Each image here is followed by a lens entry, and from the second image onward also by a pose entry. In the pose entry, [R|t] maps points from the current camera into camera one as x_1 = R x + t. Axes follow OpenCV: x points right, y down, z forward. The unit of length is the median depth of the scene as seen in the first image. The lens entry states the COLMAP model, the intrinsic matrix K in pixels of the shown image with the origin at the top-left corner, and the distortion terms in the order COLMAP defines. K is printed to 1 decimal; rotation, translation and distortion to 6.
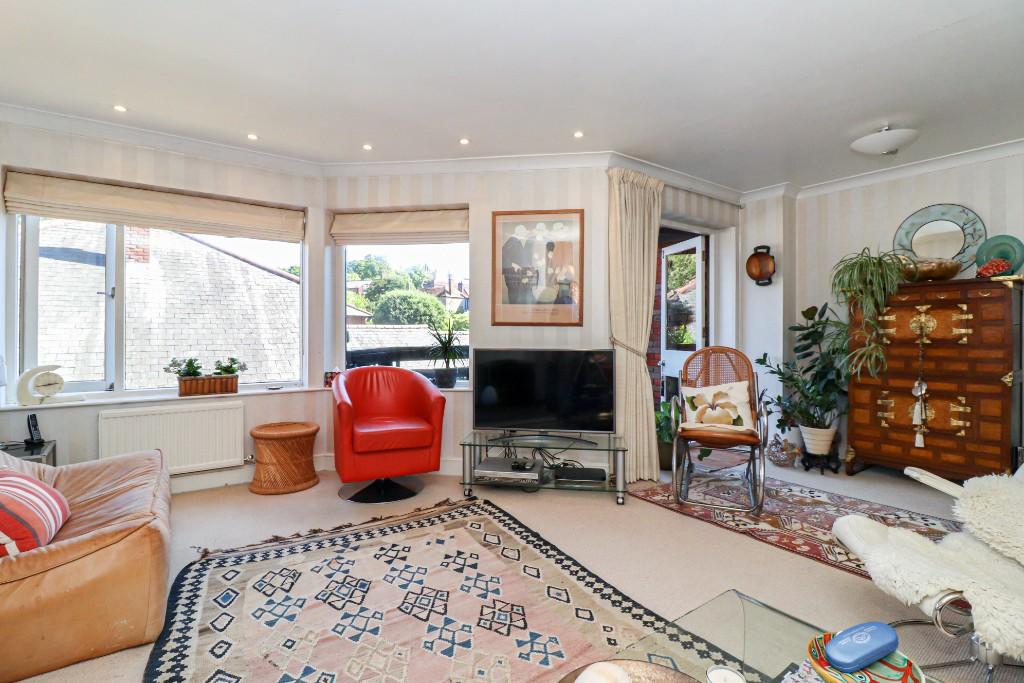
lens RADIAL K [[480.6, 0, 504.2], [0, 480.6, 333.1], [0, 0, 1]] dist [-0.016050, -0.002575]
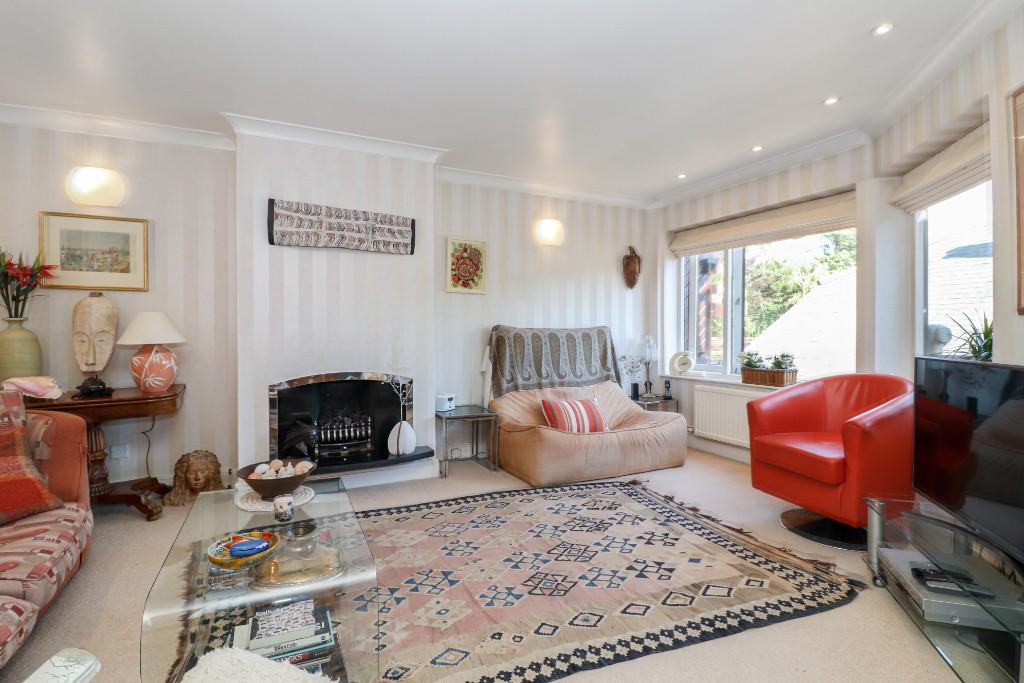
lens RADIAL K [[480.6, 0, 504.2], [0, 480.6, 337.7], [0, 0, 1]] dist [-0.016050, -0.002575]
pose [[-0.173794, 0.014326, -0.984678, 0.826781], [-0.000525, 0.999893, 0.014640, -0.000009], [0.984782, 0.003061, -0.173767, 0.812437]]
